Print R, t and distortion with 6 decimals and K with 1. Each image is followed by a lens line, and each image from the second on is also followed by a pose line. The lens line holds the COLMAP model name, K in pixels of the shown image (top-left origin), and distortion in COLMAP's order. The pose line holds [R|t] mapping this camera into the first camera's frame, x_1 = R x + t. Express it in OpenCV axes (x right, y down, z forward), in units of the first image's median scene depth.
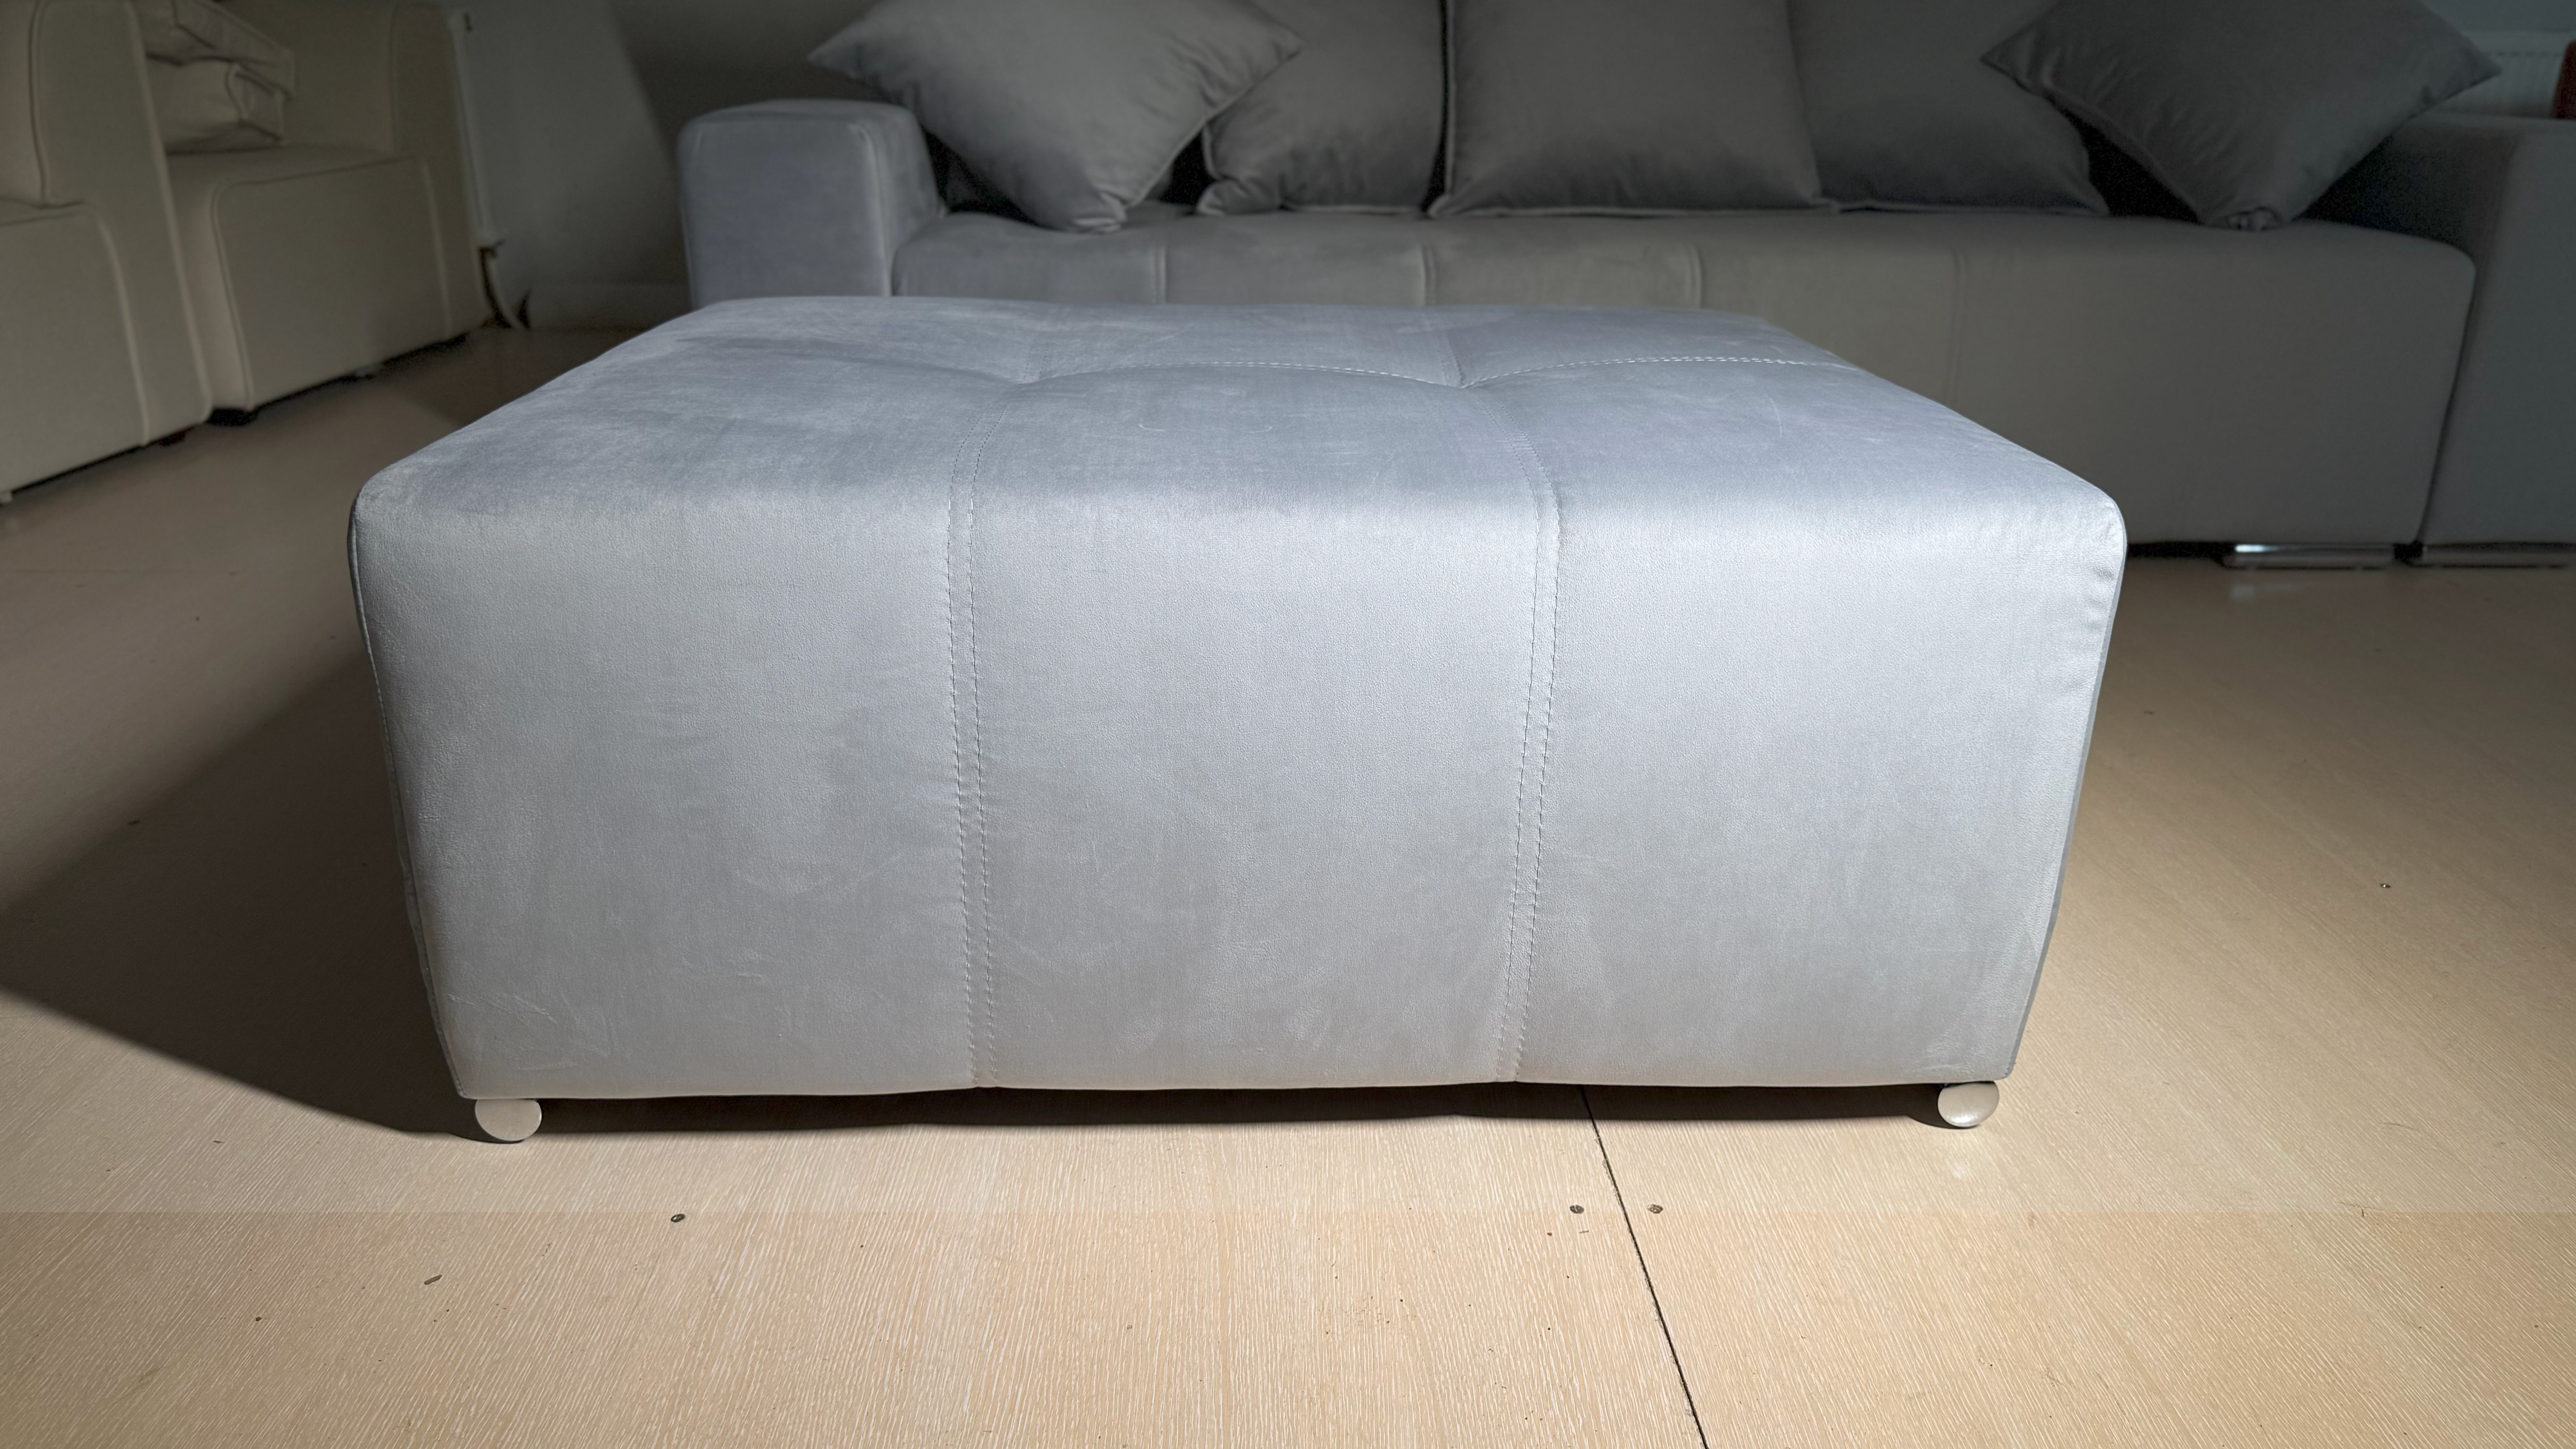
lens RADIAL K [[1819.1, 0, 1284.1], [0, 1819.1, 731.2], [0, 0, 1]] dist [0.046424, -0.060230]
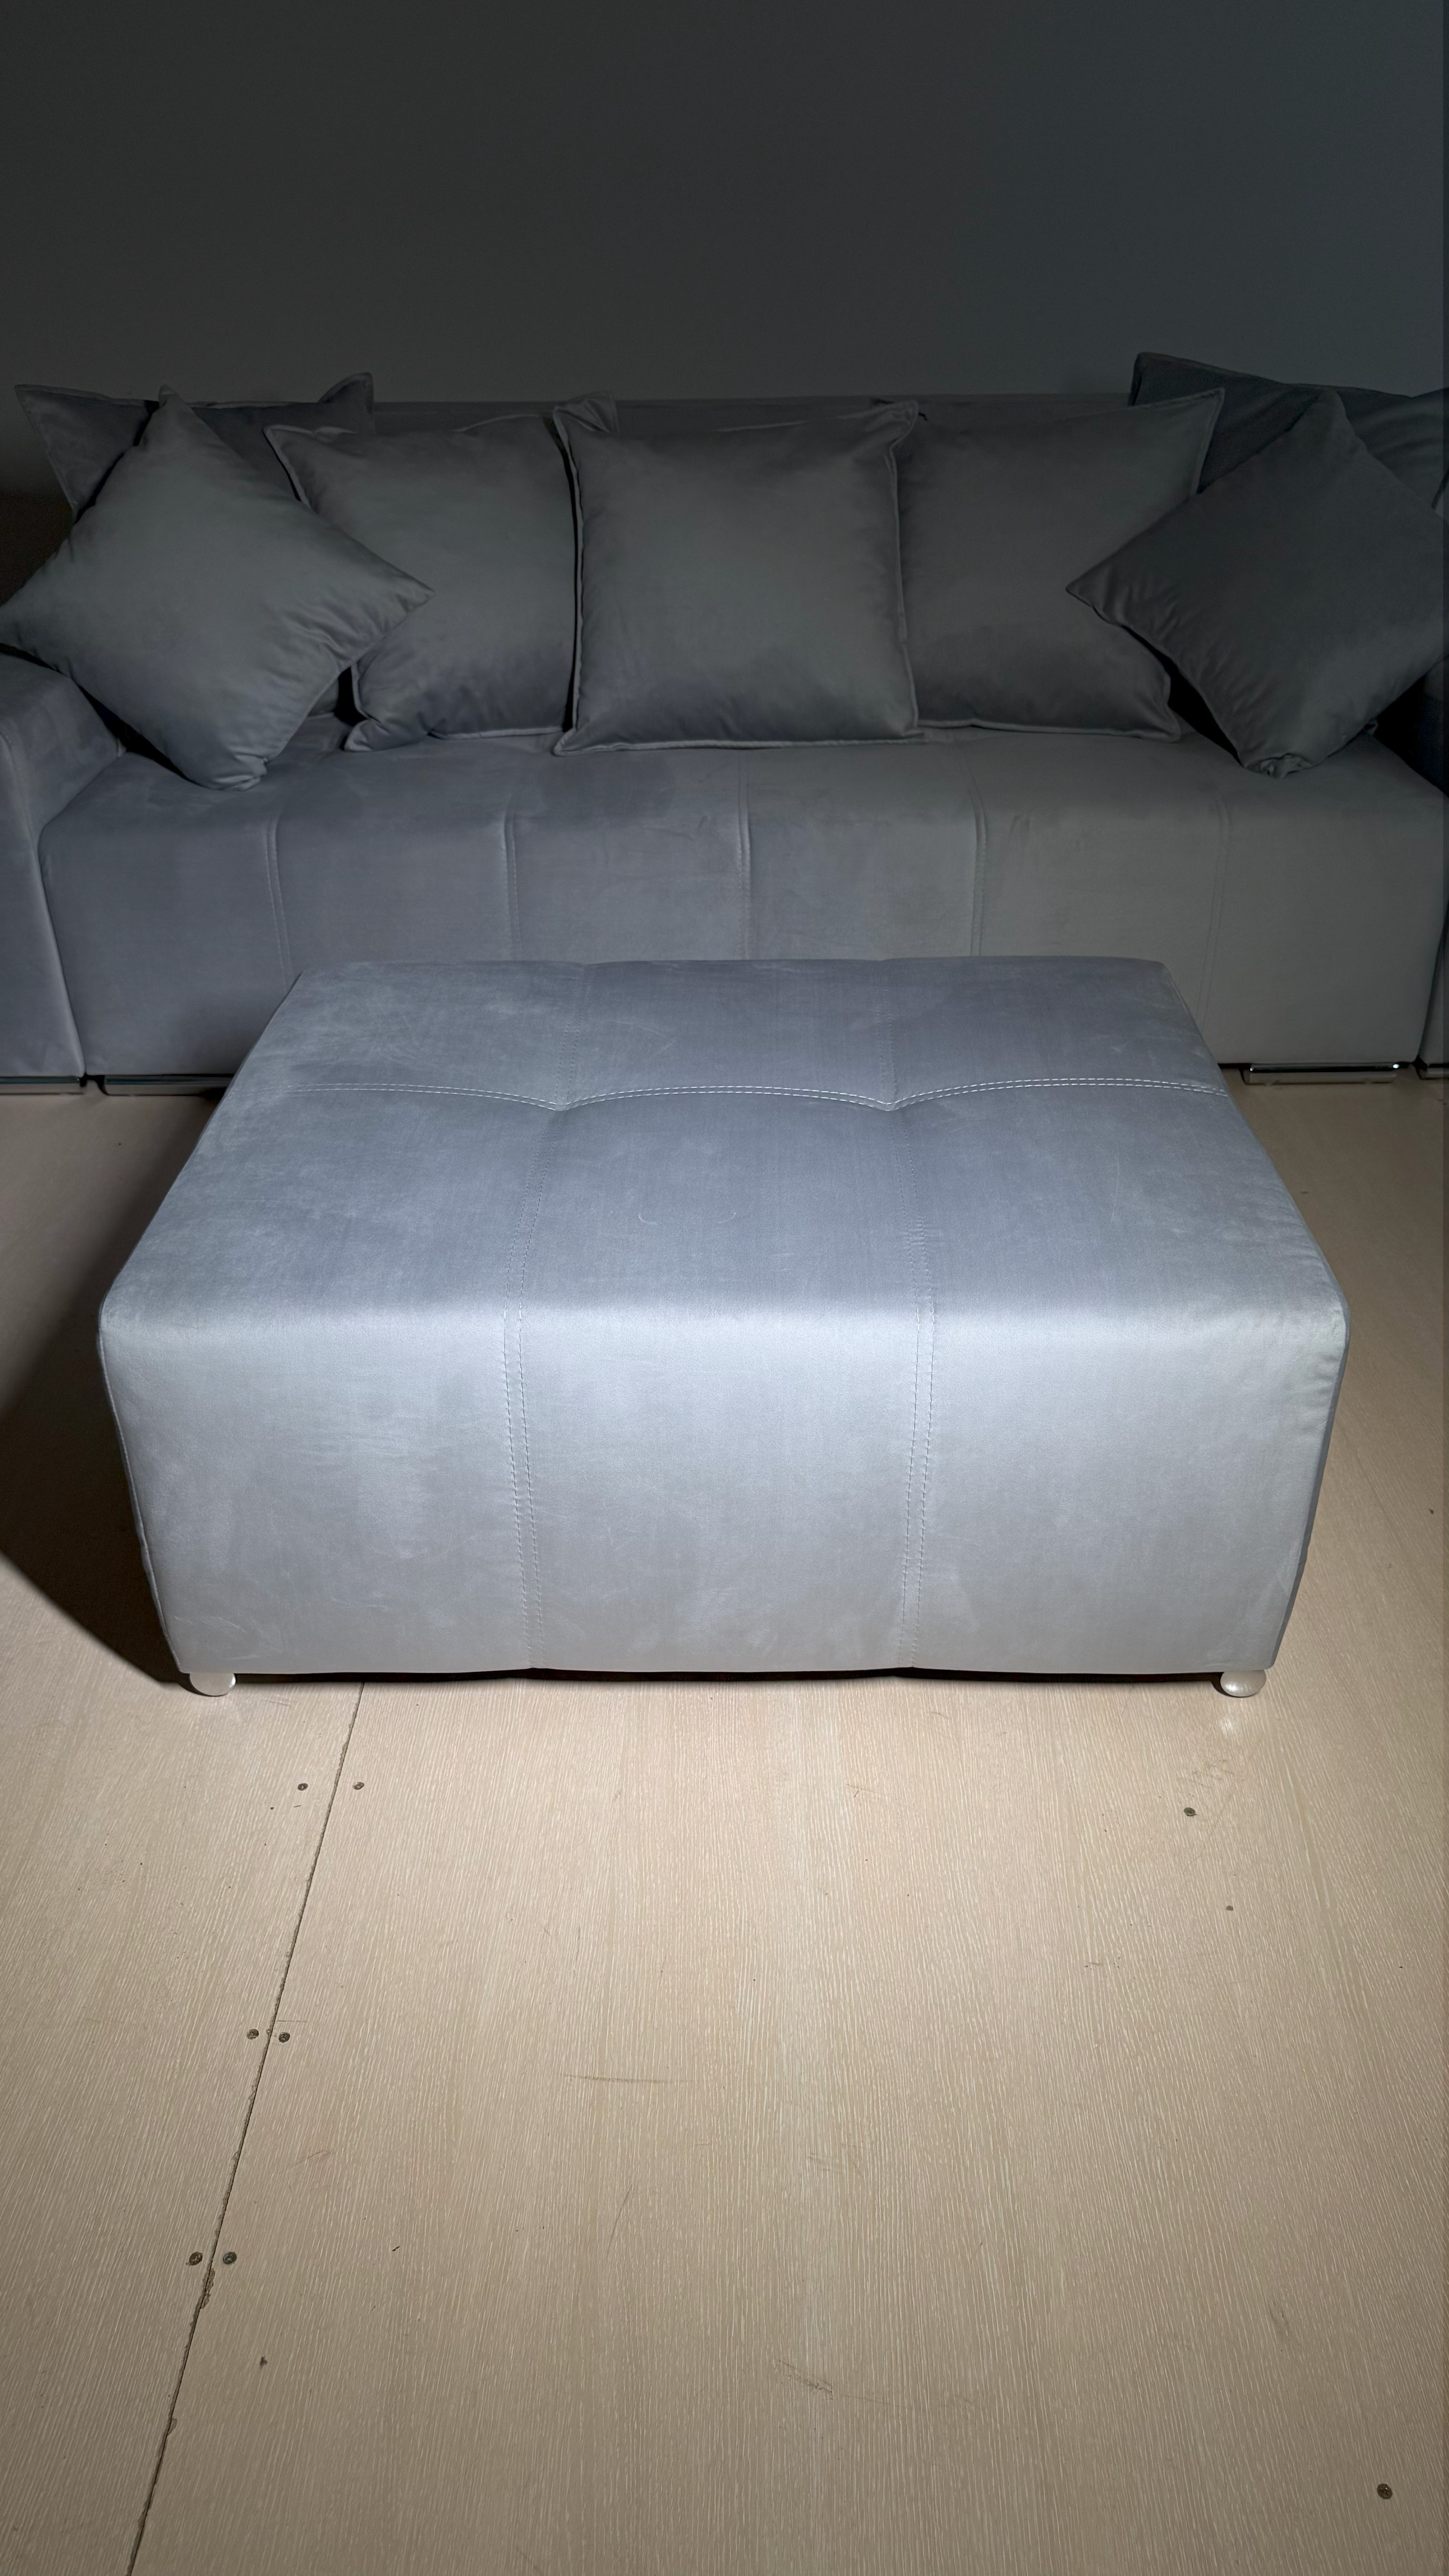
lens RADIAL K [[1819.1, 0, 724.5], [0, 1819.1, 1288.0], [0, 0, 1]] dist [0.046424, -0.060230]
pose [[0.998603, 0.003024, -0.052759, 0.258057], [0.006487, 0.983795, 0.179179, -0.171576], [0.052446, -0.179271, 0.982401, -0.143895]]
